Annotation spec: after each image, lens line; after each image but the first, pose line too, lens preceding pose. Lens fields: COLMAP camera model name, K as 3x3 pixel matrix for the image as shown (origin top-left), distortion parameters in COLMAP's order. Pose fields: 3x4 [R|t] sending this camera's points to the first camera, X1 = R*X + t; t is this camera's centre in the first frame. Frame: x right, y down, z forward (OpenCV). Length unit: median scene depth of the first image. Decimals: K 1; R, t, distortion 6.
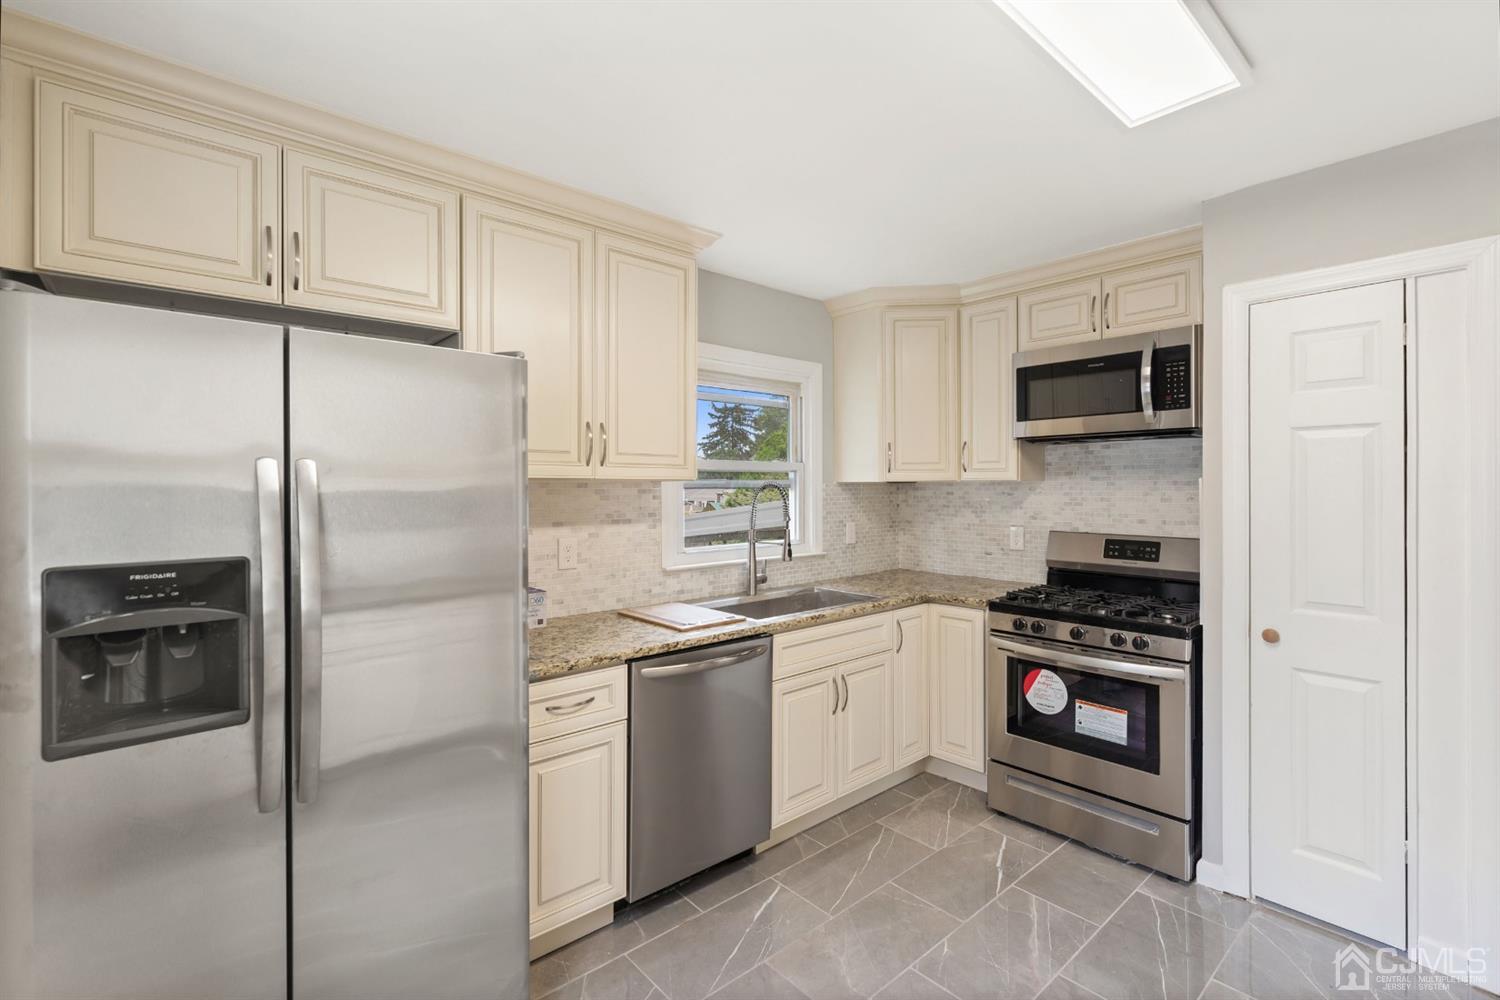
lens RADIAL K [[682.9, 0, 748.8], [0, 682.9, 485.4], [0, 0, 1]] dist [0.003846, -0.001227]
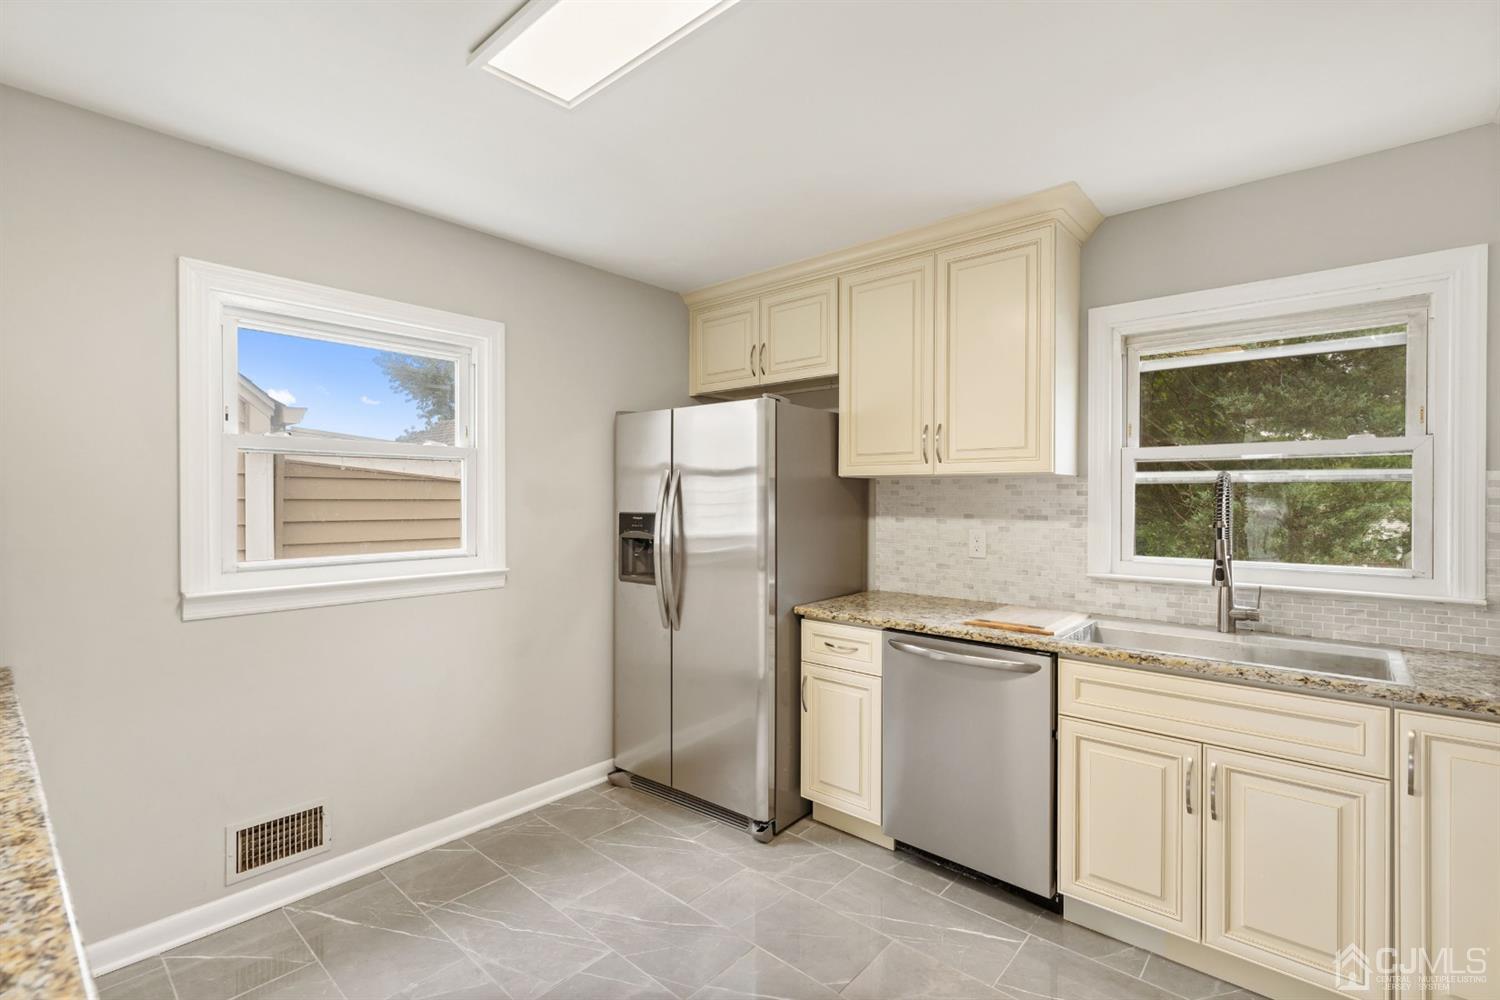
lens RADIAL K [[682.9, 0, 752.3], [0, 682.9, 499.7], [0, 0, 1]] dist [0.003846, -0.001227]
pose [[0.116645, 0.011269, -0.993110, 0.747697], [0.000814, 0.999934, 0.011442, 0.016411], [0.993173, -0.002143, 0.116628, 0.496835]]
